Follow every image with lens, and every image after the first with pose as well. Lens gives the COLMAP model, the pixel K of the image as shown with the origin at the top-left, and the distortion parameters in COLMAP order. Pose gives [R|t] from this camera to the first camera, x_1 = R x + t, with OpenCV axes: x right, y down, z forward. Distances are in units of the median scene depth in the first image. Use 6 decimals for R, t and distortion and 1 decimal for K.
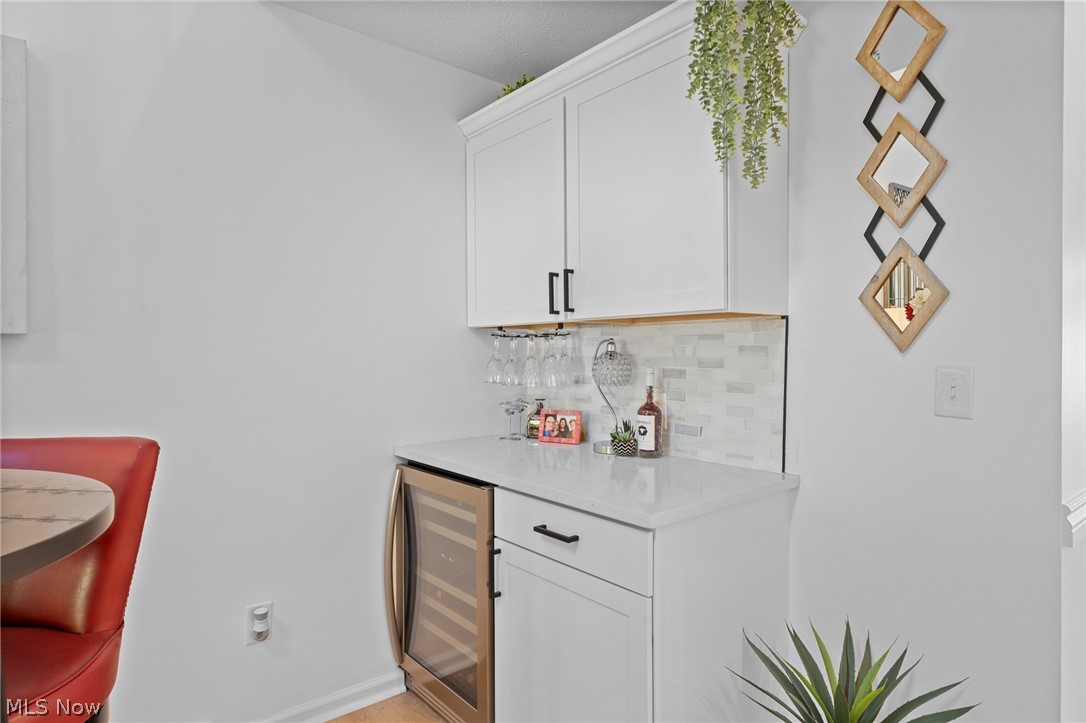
lens RADIAL K [[610.7, 0, 542.9], [0, 610.7, 359.9], [0, 0, 1]] dist [0.000096, 0.000004]
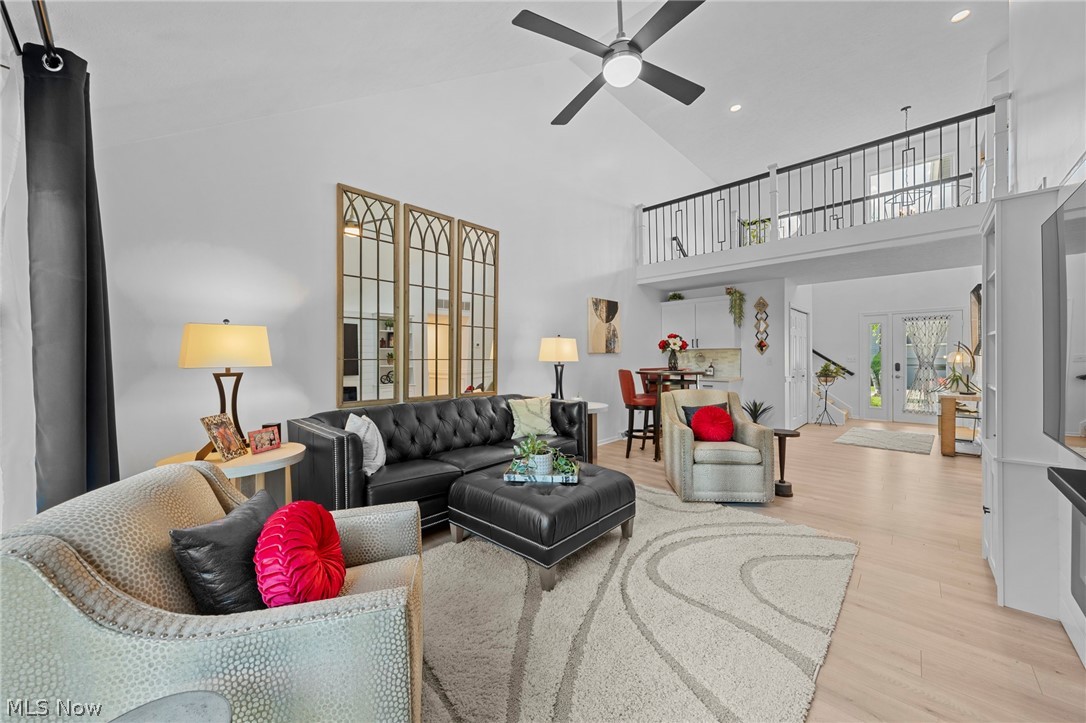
lens RADIAL K [[404.6, 0, 543.2], [0, 404.6, 358.4], [0, 0, 1]] dist [-0.001375, -0.000099]
pose [[0.994550, -0.003779, 0.104197, -1.589971], [0.004137, 0.999986, -0.003229, 0.018229], [-0.104183, 0.003642, 0.994551, -2.213785]]
